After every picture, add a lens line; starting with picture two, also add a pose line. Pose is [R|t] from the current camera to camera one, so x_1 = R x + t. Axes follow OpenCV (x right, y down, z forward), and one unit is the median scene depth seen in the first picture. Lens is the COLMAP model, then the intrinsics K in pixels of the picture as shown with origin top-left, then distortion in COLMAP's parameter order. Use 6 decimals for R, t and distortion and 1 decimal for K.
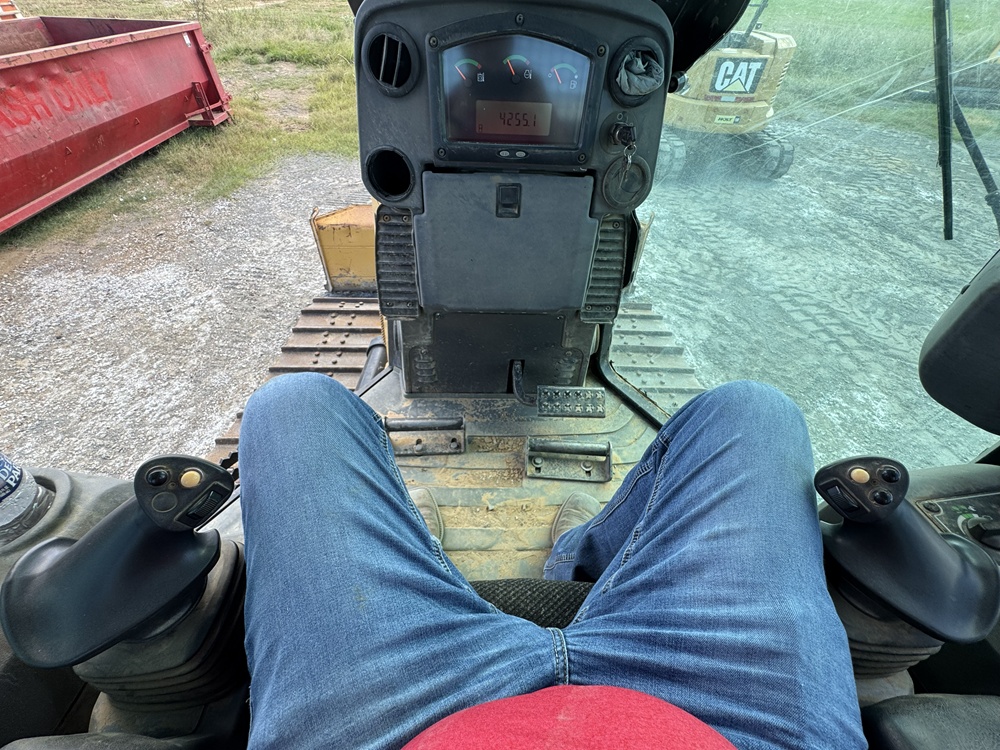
lens RADIAL K [[402.2, 0, 497.7], [0, 402.2, 374.5], [0, 0, 1]] dist [-0.006212, 0.001131]
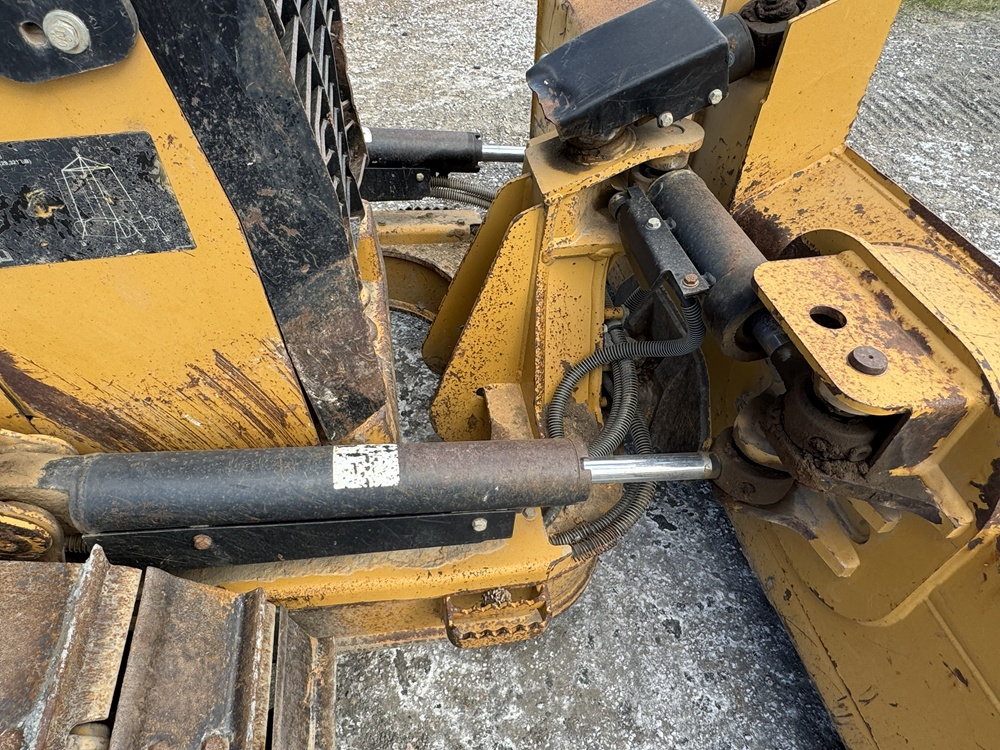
lens RADIAL K [[629.4, 0, 499.5], [0, 629.4, 376.4], [0, 0, 1]] dist [-0.005496, 0.002600]
pose [[0.131721, 0.684344, -0.717163, 0.741788], [-0.687170, 0.584466, 0.431506, -0.944286], [0.714456, 0.435975, 0.547247, 1.944108]]
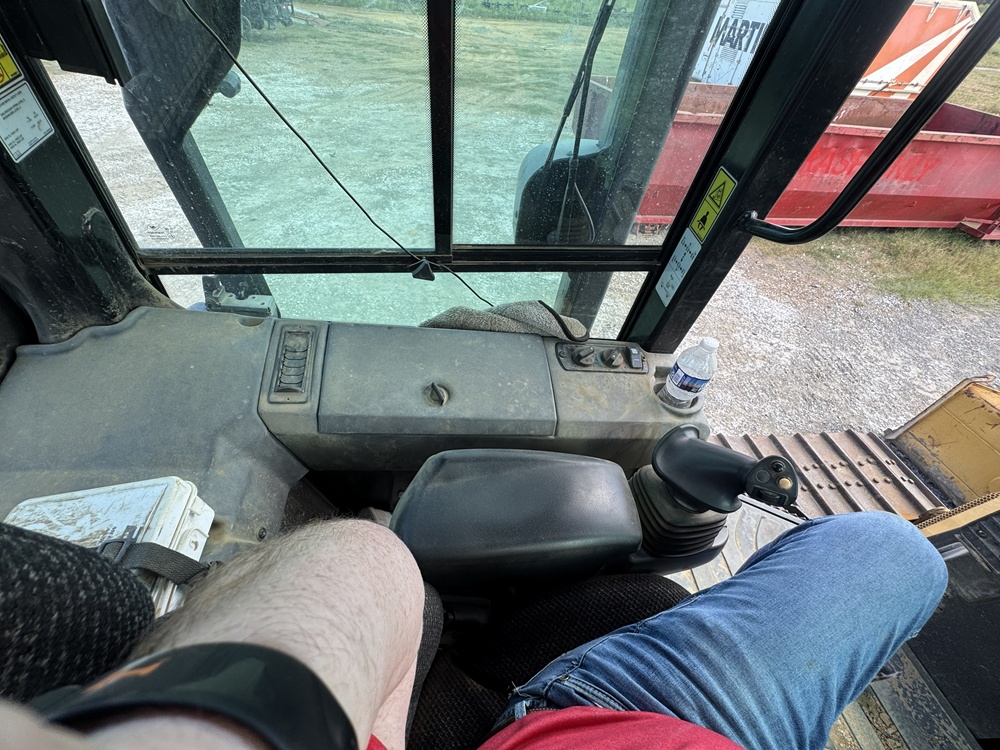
lens RADIAL K [[402.2, 0, 498.0], [0, 402.2, 374.5], [0, 0, 1]] dist [-0.006212, 0.001131]
pose [[0.123491, 0.685522, -0.717502, -0.017563], [-0.760520, 0.529844, 0.375333, 0.084075], [0.637463, 0.499324, 0.586785, -0.241835]]
